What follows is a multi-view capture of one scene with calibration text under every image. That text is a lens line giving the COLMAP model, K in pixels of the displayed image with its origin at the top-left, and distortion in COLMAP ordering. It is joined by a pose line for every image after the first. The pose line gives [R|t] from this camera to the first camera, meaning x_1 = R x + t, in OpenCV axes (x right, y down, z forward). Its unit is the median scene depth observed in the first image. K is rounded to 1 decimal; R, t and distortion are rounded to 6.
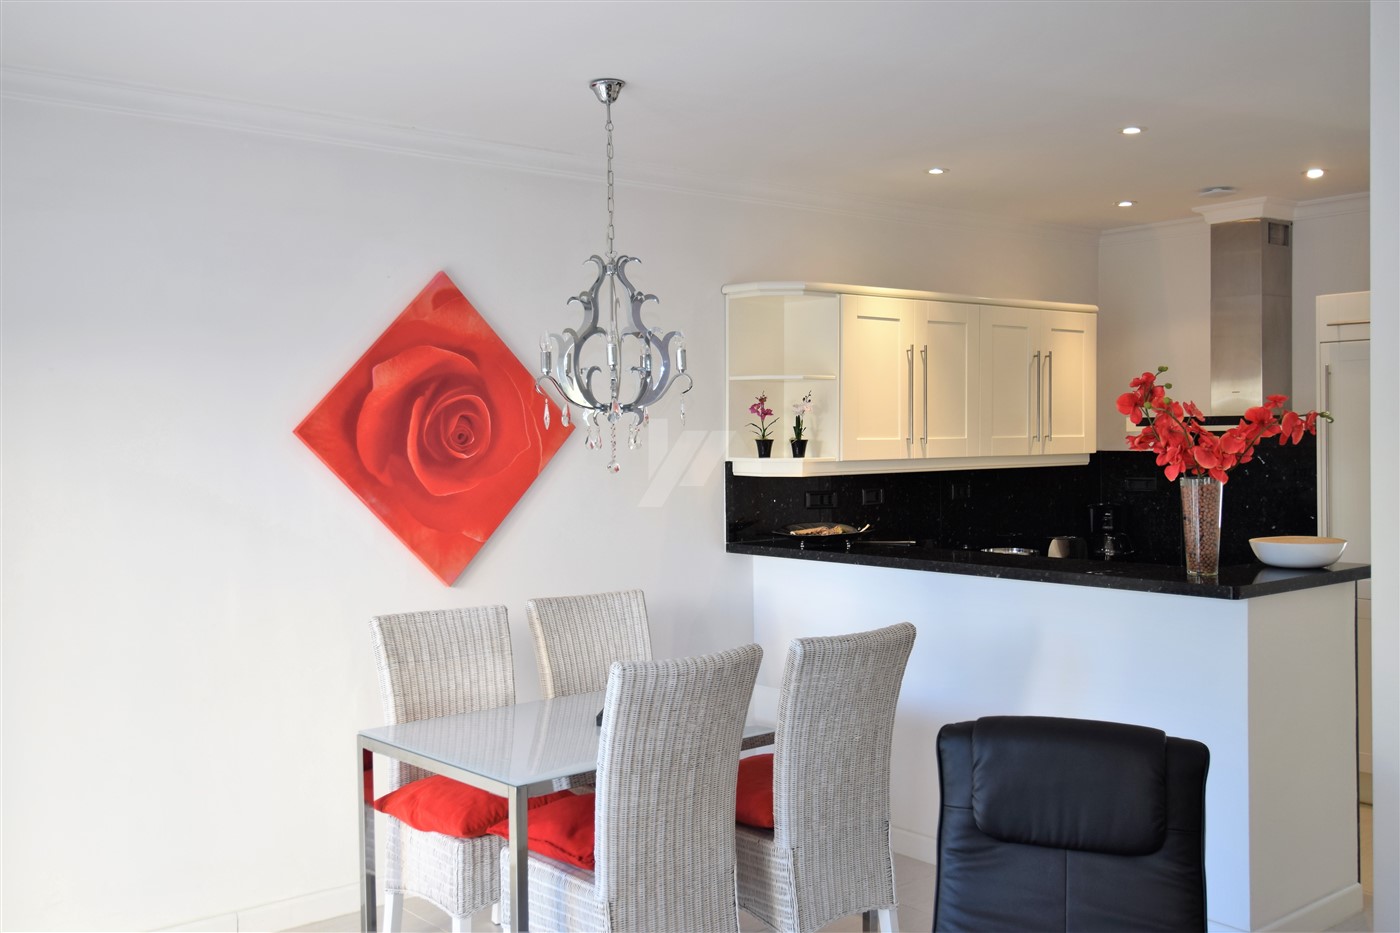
lens RADIAL K [[1297.1, 0, 697.5], [0, 1297.1, 458.8], [0, 0, 1]] dist [0.004141, 0.000000]
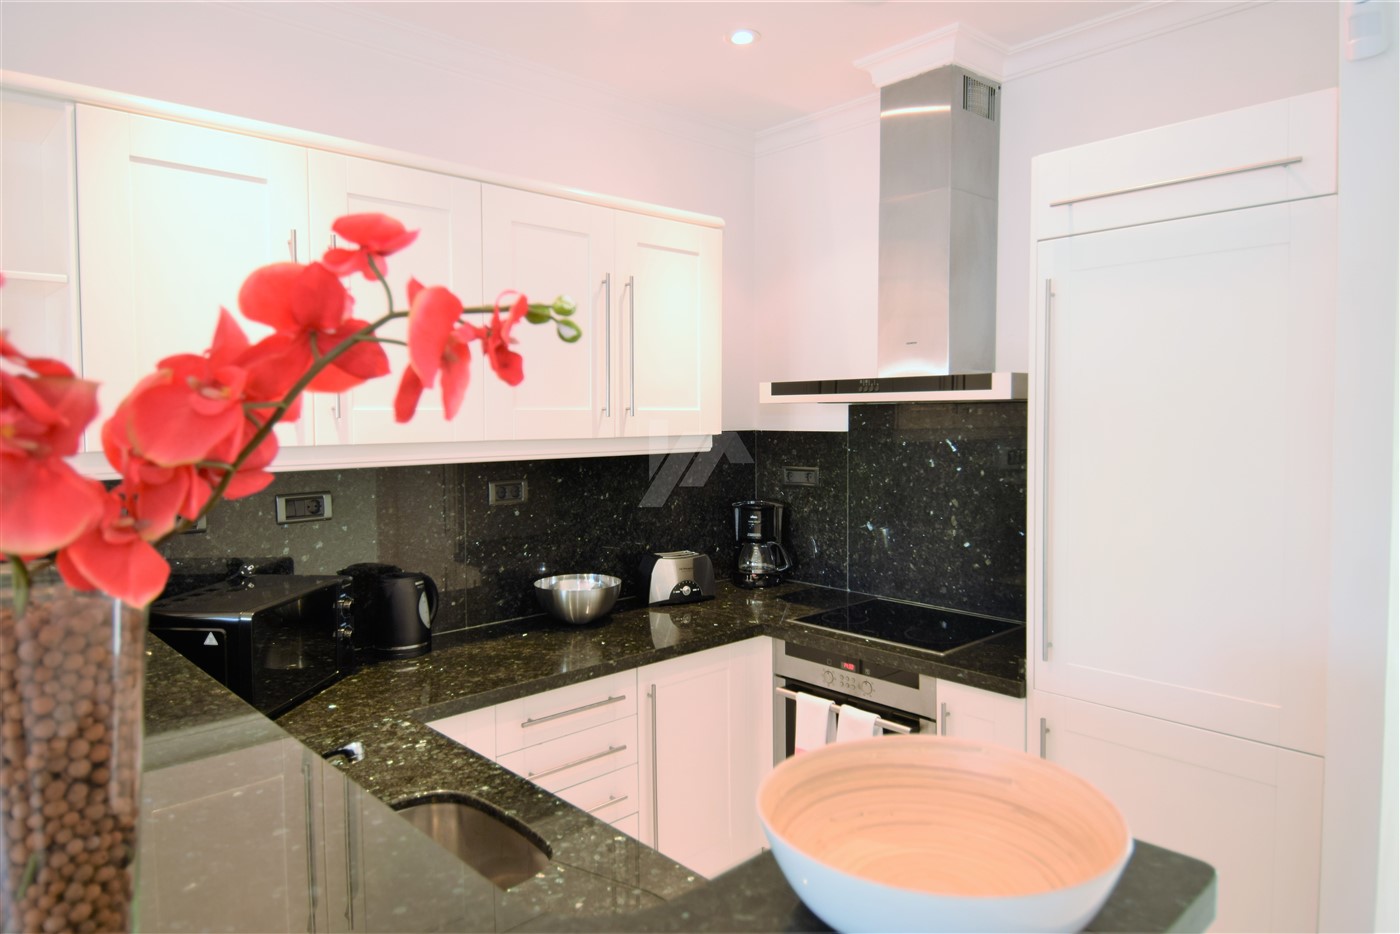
lens RADIAL K [[871.5, 0, 703.4], [0, 871.5, 471.5], [0, 0, 1]] dist [0.010445, -0.000359]
pose [[0.996467, -0.000329, 0.083987, 0.269042], [-0.003476, 0.998974, 0.045161, -0.005911], [-0.083915, -0.045294, 0.995443, 0.559128]]
